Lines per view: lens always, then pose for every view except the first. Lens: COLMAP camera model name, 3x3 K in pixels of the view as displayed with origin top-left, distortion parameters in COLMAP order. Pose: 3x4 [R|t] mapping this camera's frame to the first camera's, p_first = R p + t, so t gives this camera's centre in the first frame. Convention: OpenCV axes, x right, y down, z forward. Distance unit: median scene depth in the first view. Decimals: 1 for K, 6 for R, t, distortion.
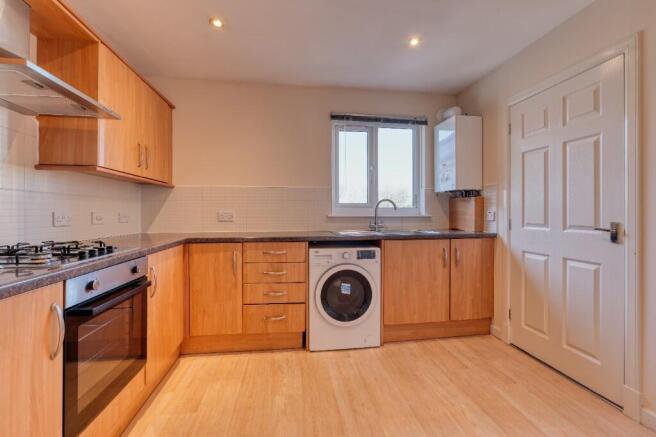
lens RADIAL K [[289.1, 0, 328.0], [0, 289.1, 212.4], [0, 0, 1]] dist [0.001254, -0.000050]
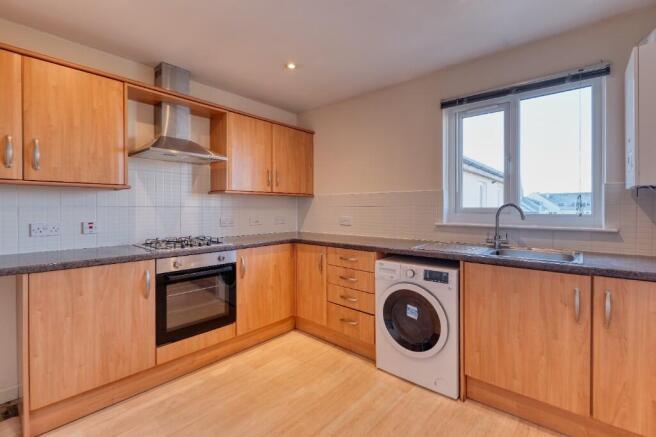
lens RADIAL K [[295.2, 0, 331.7], [0, 295.2, 208.0], [0, 0, 1]] dist [0.000349, -0.000210]
pose [[0.659481, 0.002662, -0.751717, 0.546314], [0.000006, 0.999994, 0.003547, -0.045318], [0.751721, -0.002344, 0.659477, 0.241429]]
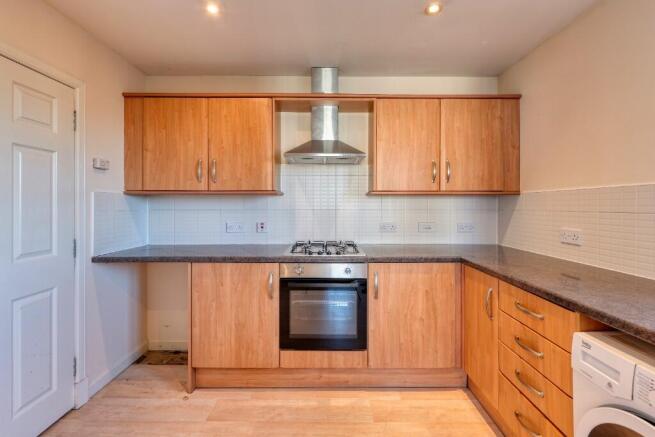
lens RADIAL K [[294.8, 0, 331.2], [0, 294.8, 208.0], [0, 0, 1]] dist [0.000349, -0.000210]
pose [[-0.137087, 0.005725, -0.990542, 0.413069], [0.000307, 0.999983, 0.005737, -0.059354], [0.990559, 0.000482, -0.137087, 0.665232]]
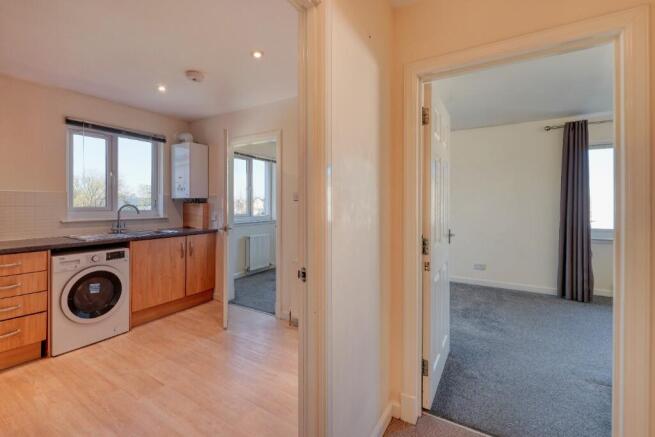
lens RADIAL K [[291.8, 0, 309.5], [0, 291.8, 204.5], [0, 0, 1]] dist [-0.001111, -0.000358]
pose [[0.662444, 0.000718, 0.749111, -0.225427], [-0.003912, 0.999989, 0.002500, -0.061914], [-0.749101, -0.004586, 0.662440, -0.345115]]
